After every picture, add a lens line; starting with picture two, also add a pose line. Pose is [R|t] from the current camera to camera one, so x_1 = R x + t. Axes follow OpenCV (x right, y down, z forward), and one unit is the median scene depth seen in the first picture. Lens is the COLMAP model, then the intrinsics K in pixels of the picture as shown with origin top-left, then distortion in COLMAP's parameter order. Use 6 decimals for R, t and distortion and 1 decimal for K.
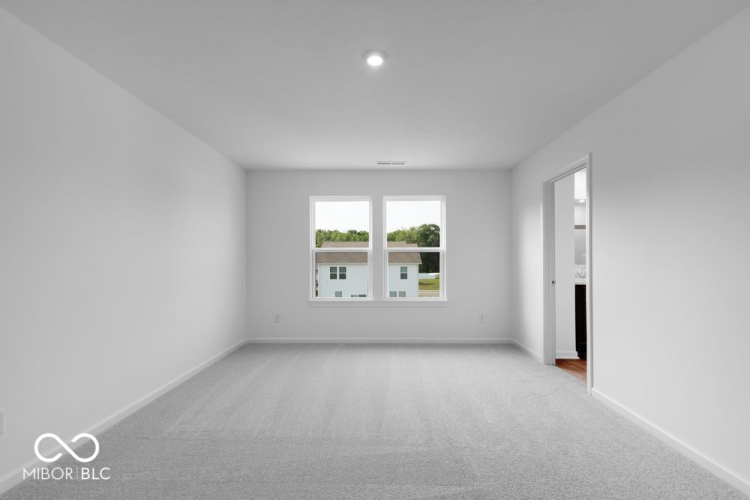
lens RADIAL K [[326.8, 0, 373.3], [0, 326.8, 249.2], [0, 0, 1]] dist [0.010133, 0.000390]
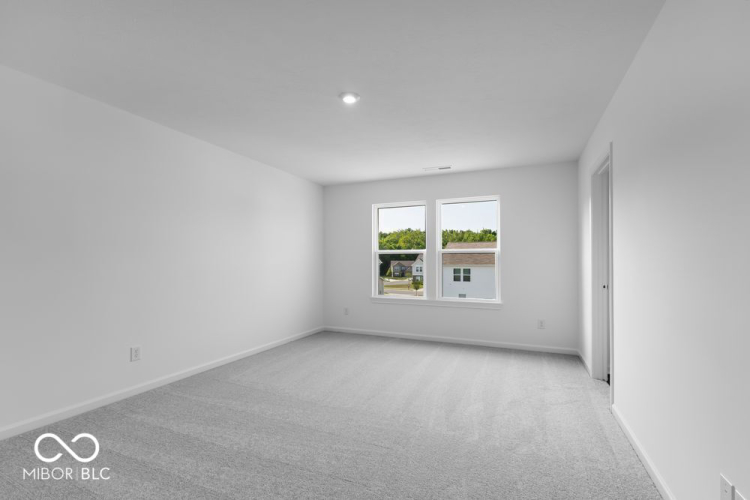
lens RADIAL K [[326.8, 0, 368.8], [0, 326.8, 255.5], [0, 0, 1]] dist [0.010133, 0.000390]
pose [[0.924456, -0.004402, -0.381264, 0.224783], [0.010192, 0.999861, 0.013168, -0.002702], [0.381153, -0.016059, 0.924372, -0.045941]]
